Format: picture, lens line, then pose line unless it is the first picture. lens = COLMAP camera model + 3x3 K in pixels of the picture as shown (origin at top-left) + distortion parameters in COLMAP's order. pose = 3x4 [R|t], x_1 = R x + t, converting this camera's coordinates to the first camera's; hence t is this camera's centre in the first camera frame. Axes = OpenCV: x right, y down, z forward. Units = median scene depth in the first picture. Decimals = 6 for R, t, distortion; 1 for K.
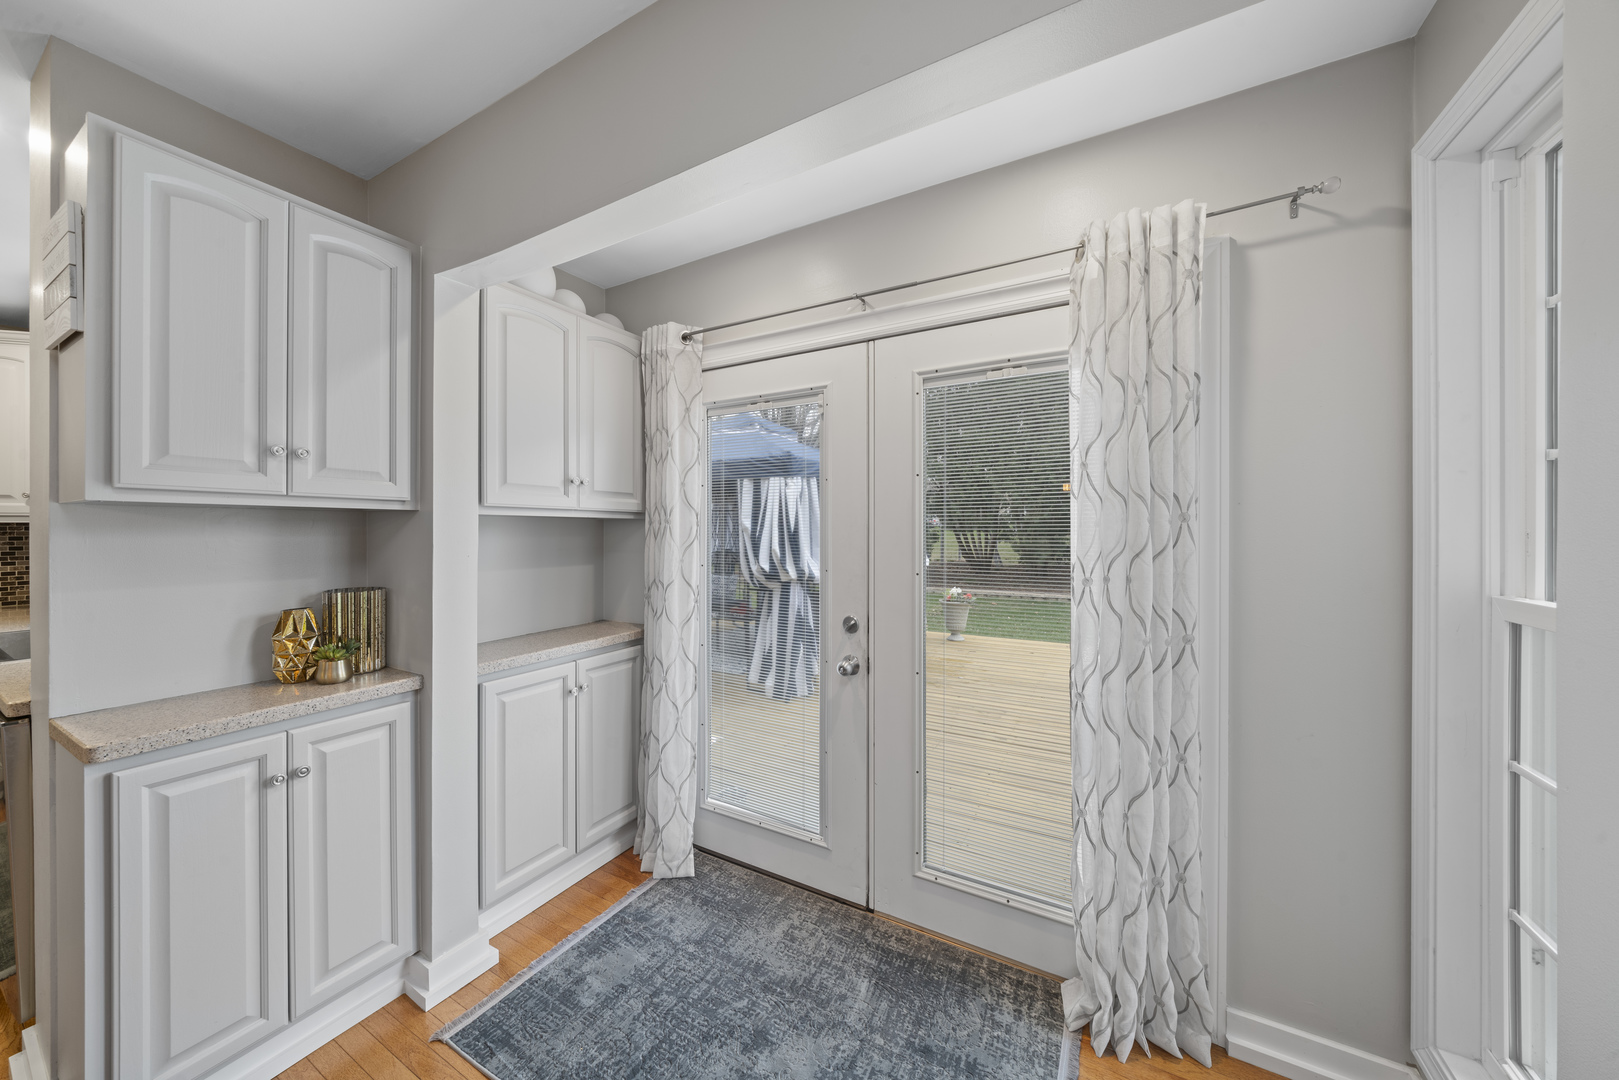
lens RADIAL K [[562.2, 0, 799.5], [0, 562.2, 533.3], [0, 0, 1]] dist [-0.001799, 0.000024]
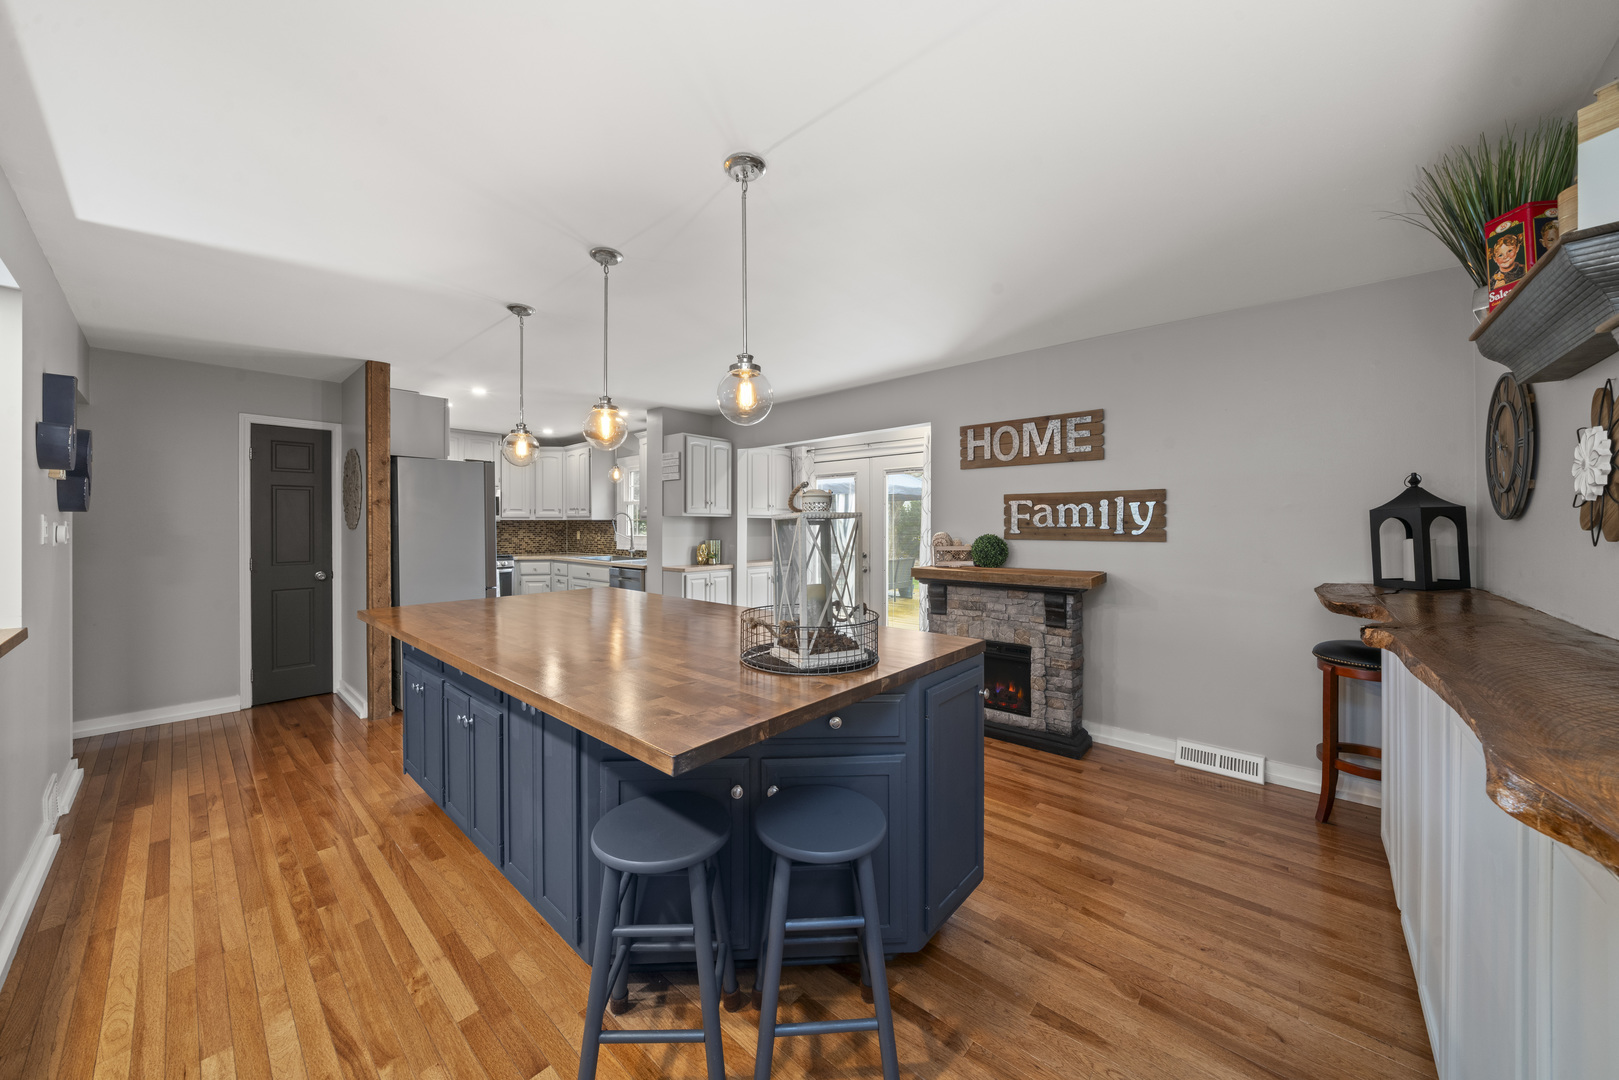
lens RADIAL K [[562.2, 0, 799.5], [0, 562.2, 533.3], [0, 0, 1]] dist [-0.001799, 0.000024]
pose [[0.977092, 0.003880, -0.212784, 0.451011], [-0.001274, 0.999922, 0.012386, 0.016422], [0.212816, -0.011832, 0.977021, -2.236428]]
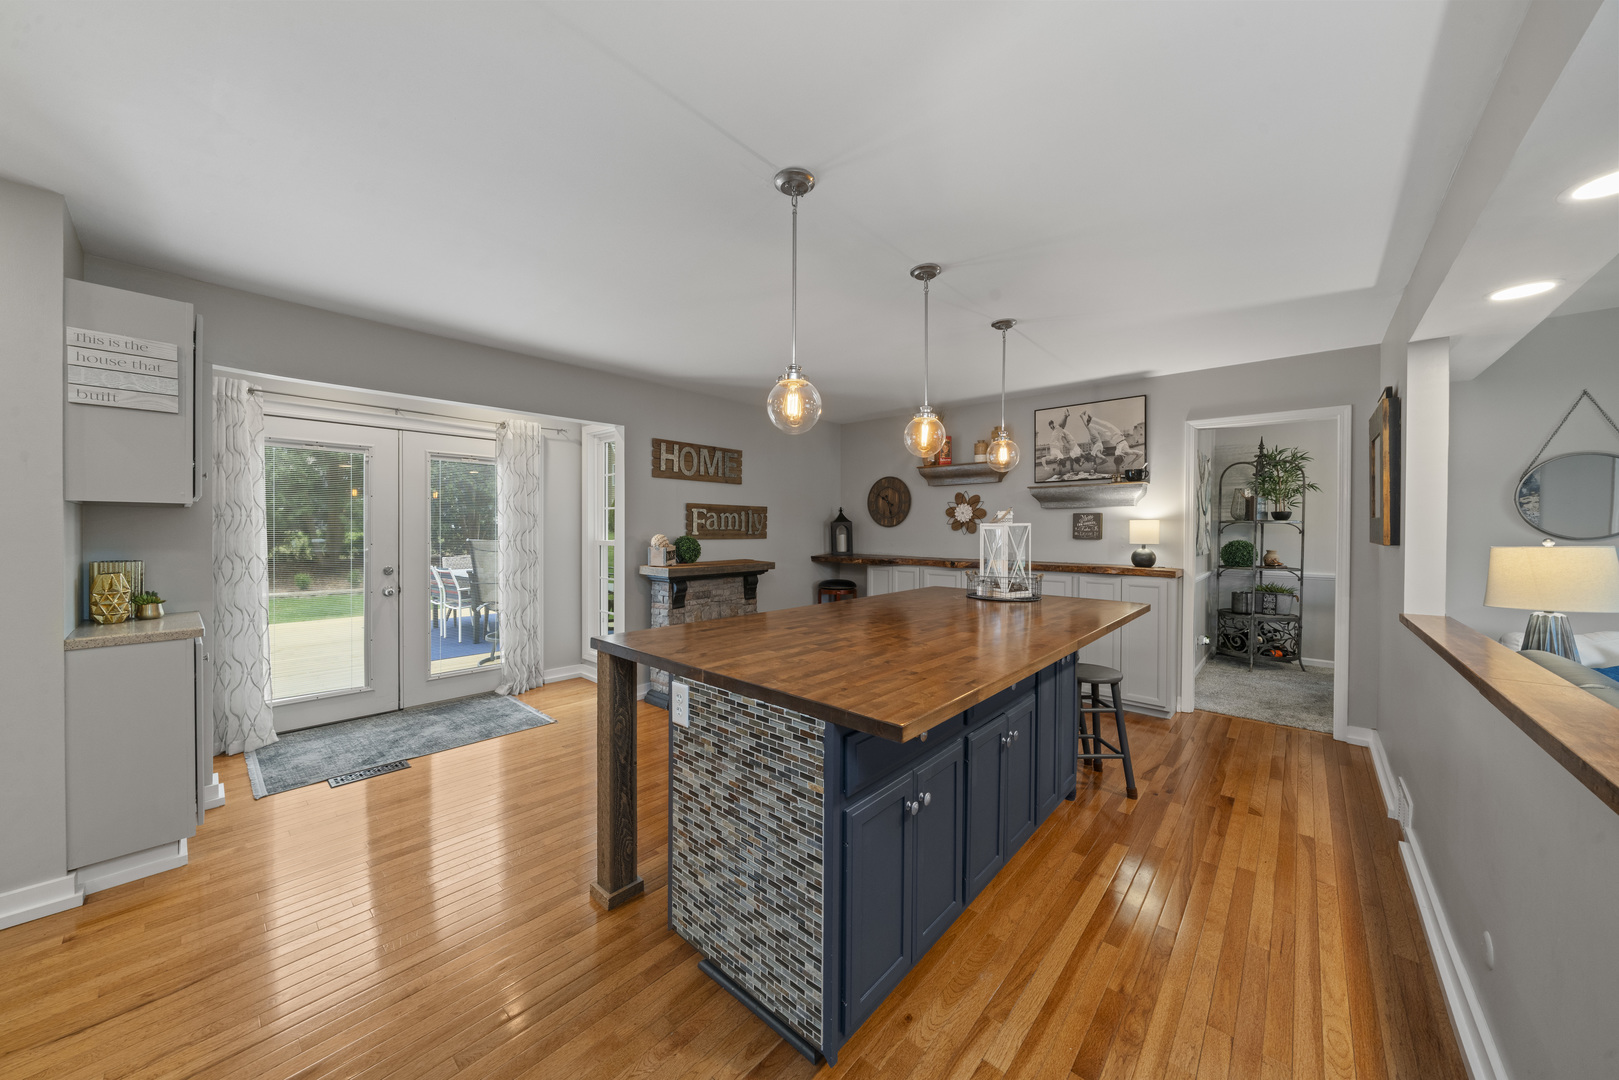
lens RADIAL K [[562.2, 0, 799.5], [0, 562.2, 533.3], [0, 0, 1]] dist [-0.001799, 0.000024]
pose [[0.211379, -0.006301, 0.977384, -1.806436], [-0.001662, 0.999975, 0.006806, 0.017087], [-0.977403, -0.003063, 0.211363, -0.978892]]
